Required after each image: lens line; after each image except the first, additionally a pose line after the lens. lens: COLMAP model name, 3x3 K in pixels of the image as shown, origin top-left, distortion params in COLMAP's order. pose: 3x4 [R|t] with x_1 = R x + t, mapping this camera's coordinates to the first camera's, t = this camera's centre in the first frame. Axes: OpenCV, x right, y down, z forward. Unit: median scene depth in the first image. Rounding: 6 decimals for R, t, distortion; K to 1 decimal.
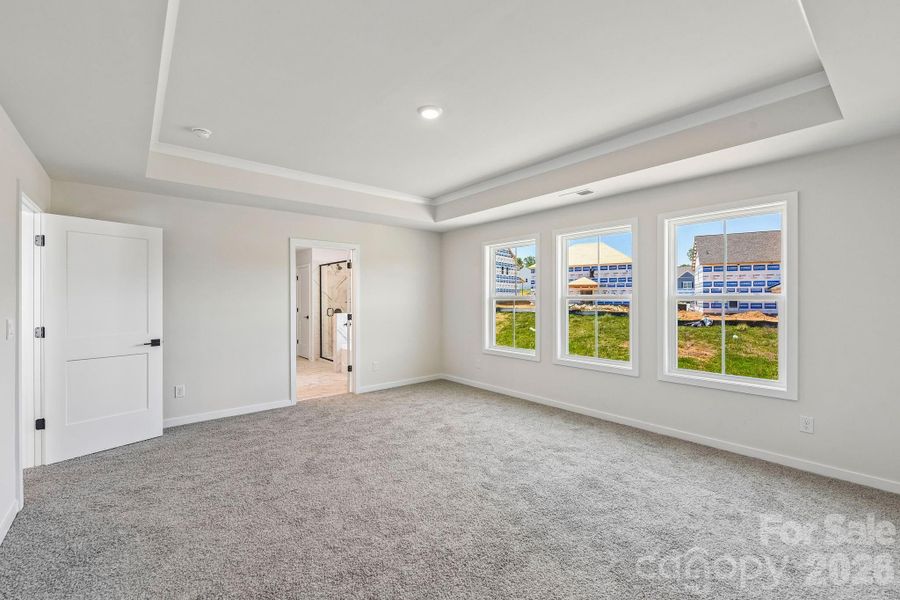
lens RADIAL K [[375.5, 0, 450.4], [0, 375.5, 298.3], [0, 0, 1]] dist [0.002707, 0.000671]
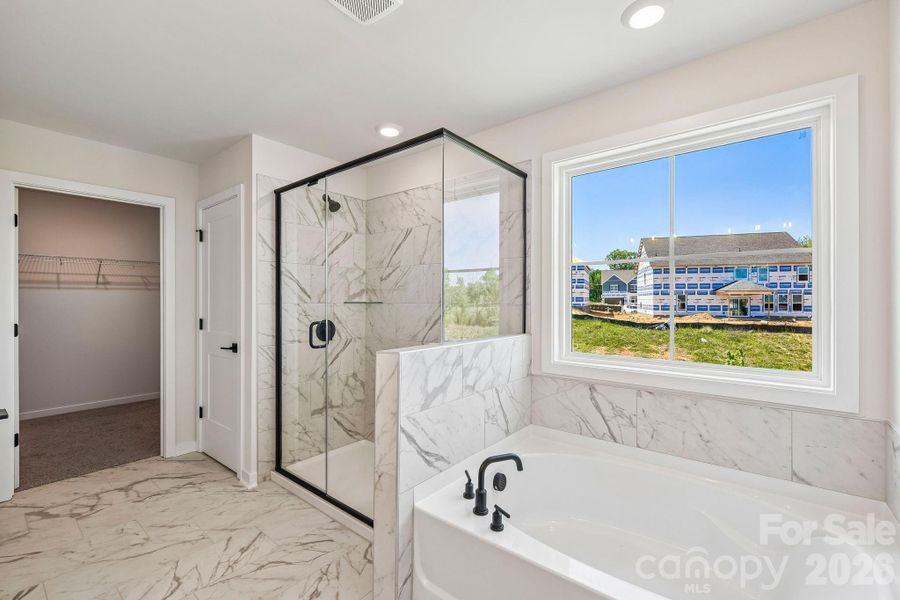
lens RADIAL K [[375.5, 0, 444.6], [0, 375.5, 299.0], [0, 0, 1]] dist [0.002707, 0.000671]
pose [[0.984290, 0.001816, 0.176549, -0.050540], [-0.000910, 0.999986, -0.005210, 0.001749], [-0.176556, 0.004968, 0.984278, 0.126150]]
